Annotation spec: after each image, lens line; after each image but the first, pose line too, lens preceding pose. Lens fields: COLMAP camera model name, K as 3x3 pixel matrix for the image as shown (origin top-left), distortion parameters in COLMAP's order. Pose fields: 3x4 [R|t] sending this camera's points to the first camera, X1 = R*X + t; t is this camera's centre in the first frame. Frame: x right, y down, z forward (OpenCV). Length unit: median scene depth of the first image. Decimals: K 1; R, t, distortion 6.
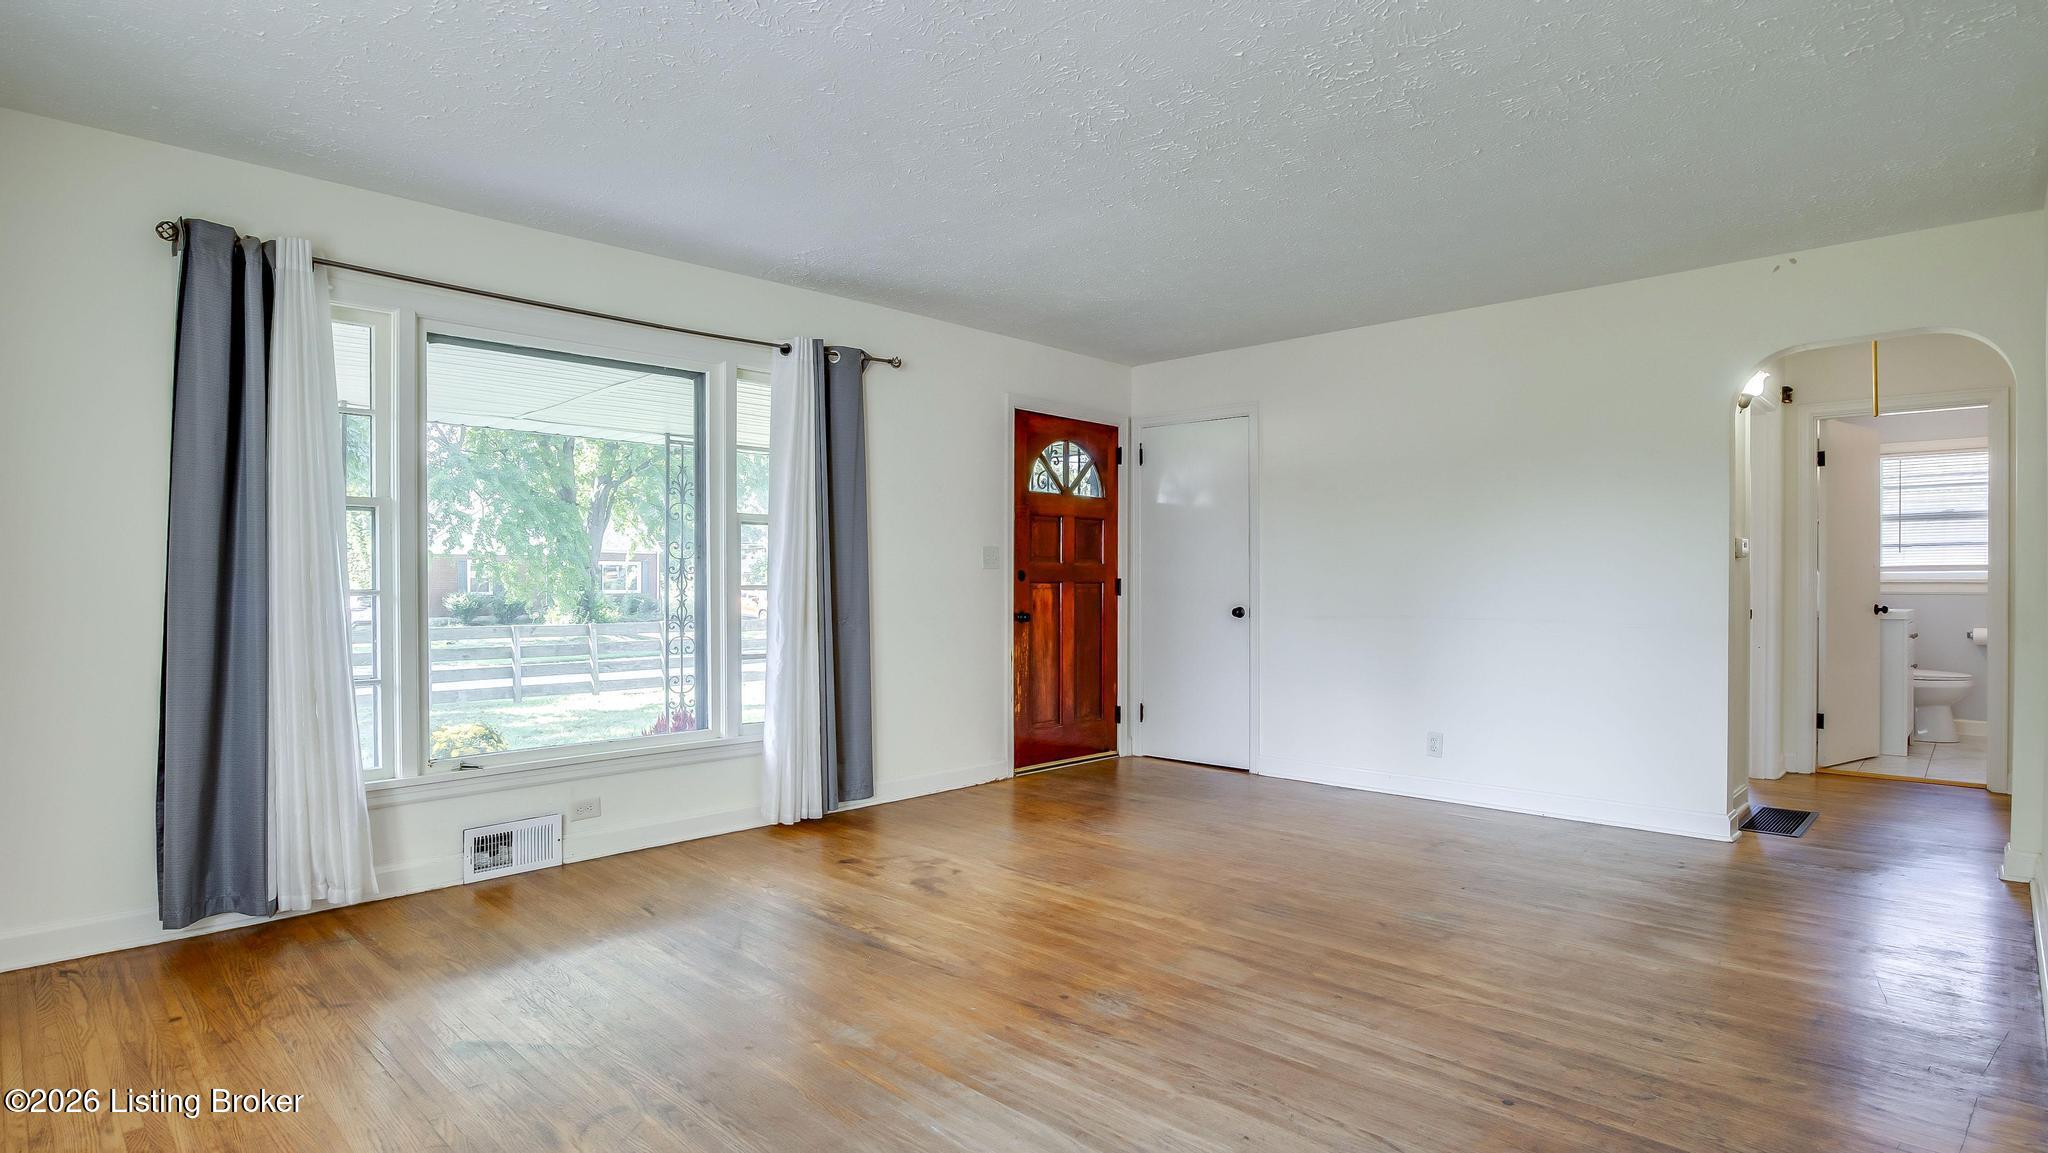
lens RADIAL K [[1041.5, 0, 1029.7], [0, 1041.5, 568.4], [0, 0, 1]] dist [-0.030512, 0.002480]
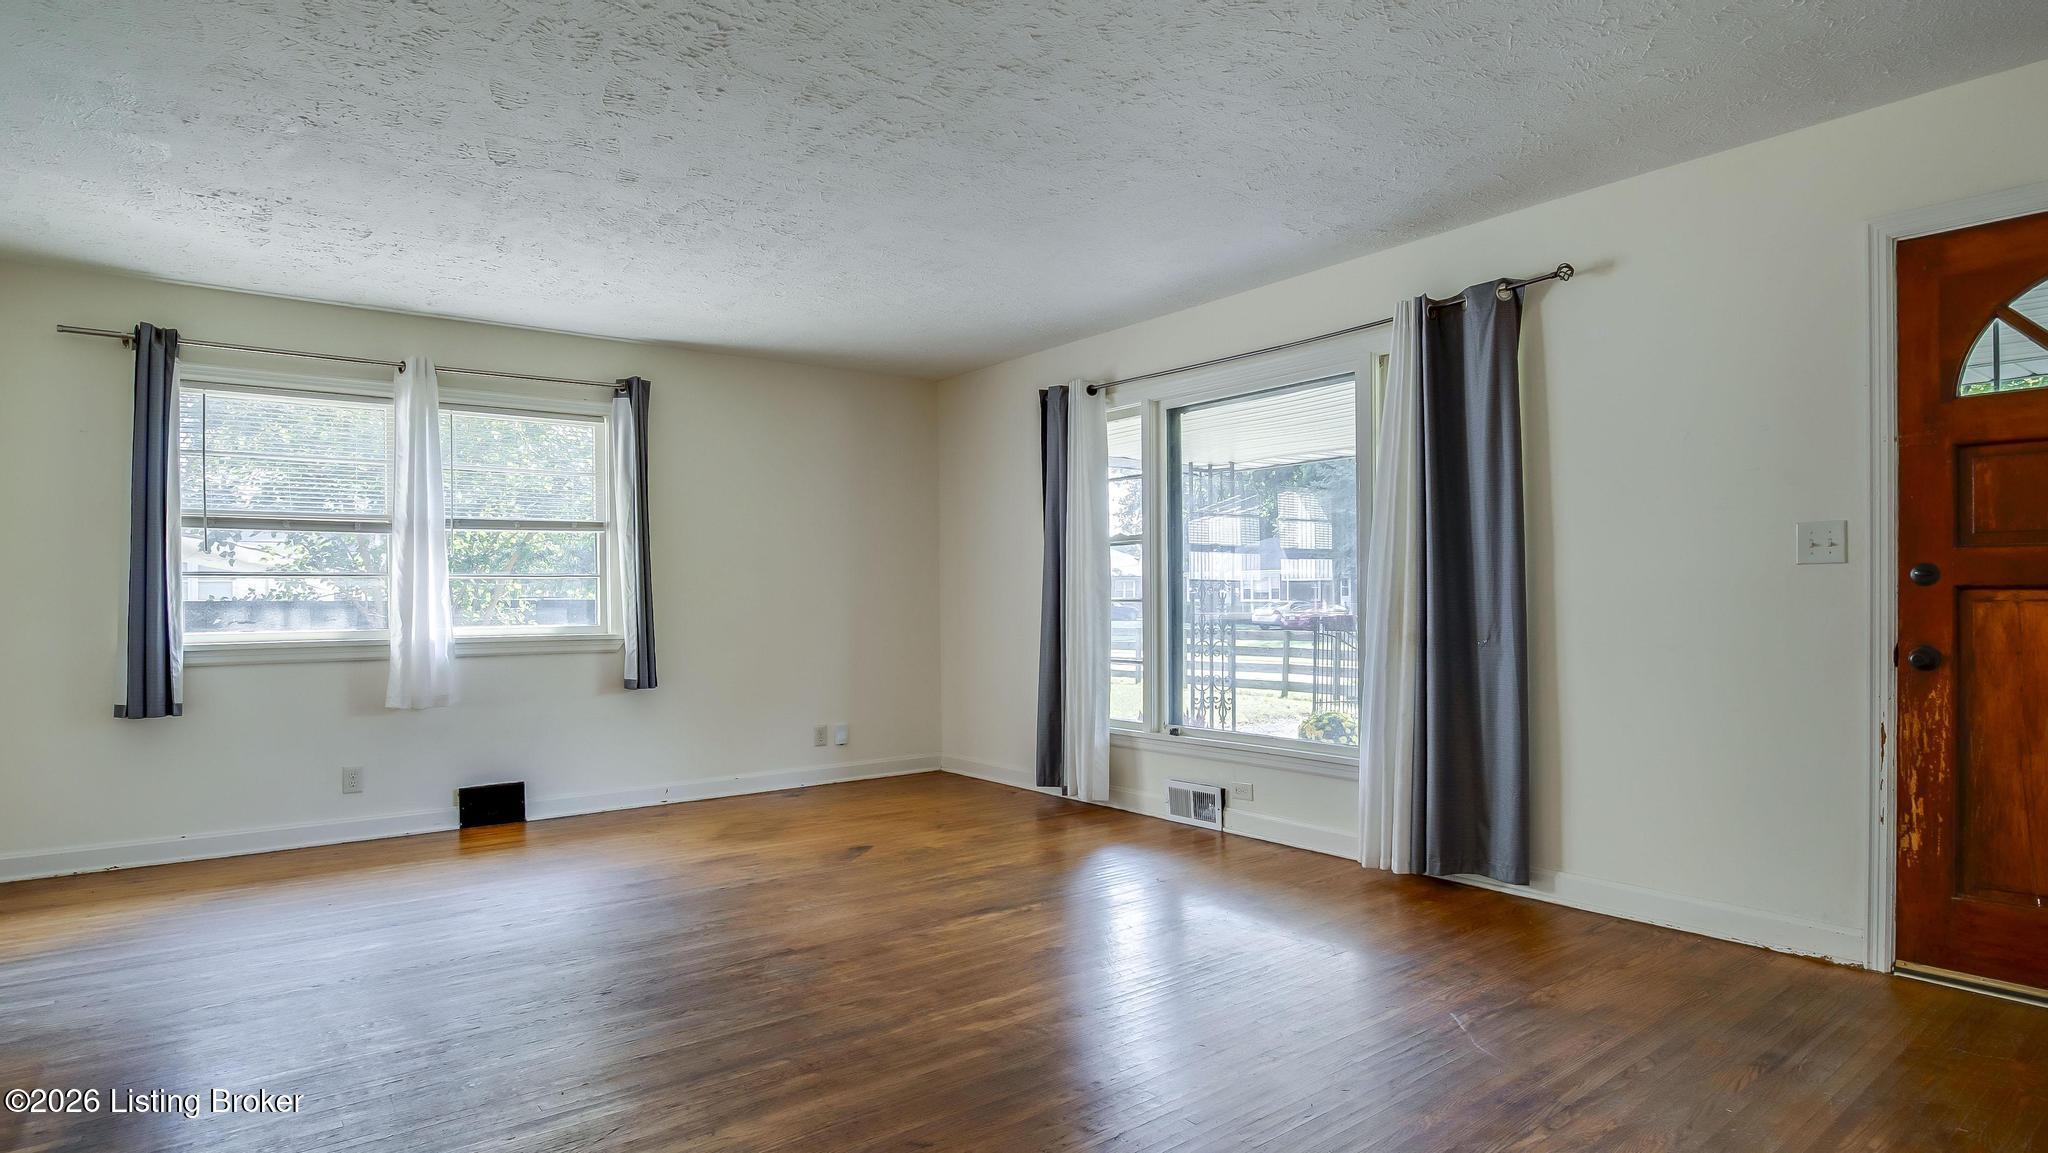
lens RADIAL K [[1082.5, 0, 1037.0], [0, 1082.5, 595.1], [0, 0, 1]] dist [-0.035734, 0.001965]
pose [[-0.145387, 0.001491, -0.989374, 1.023801], [0.020714, 0.999784, -0.001537, 0.016288], [0.989158, -0.020717, -0.145386, 1.234024]]
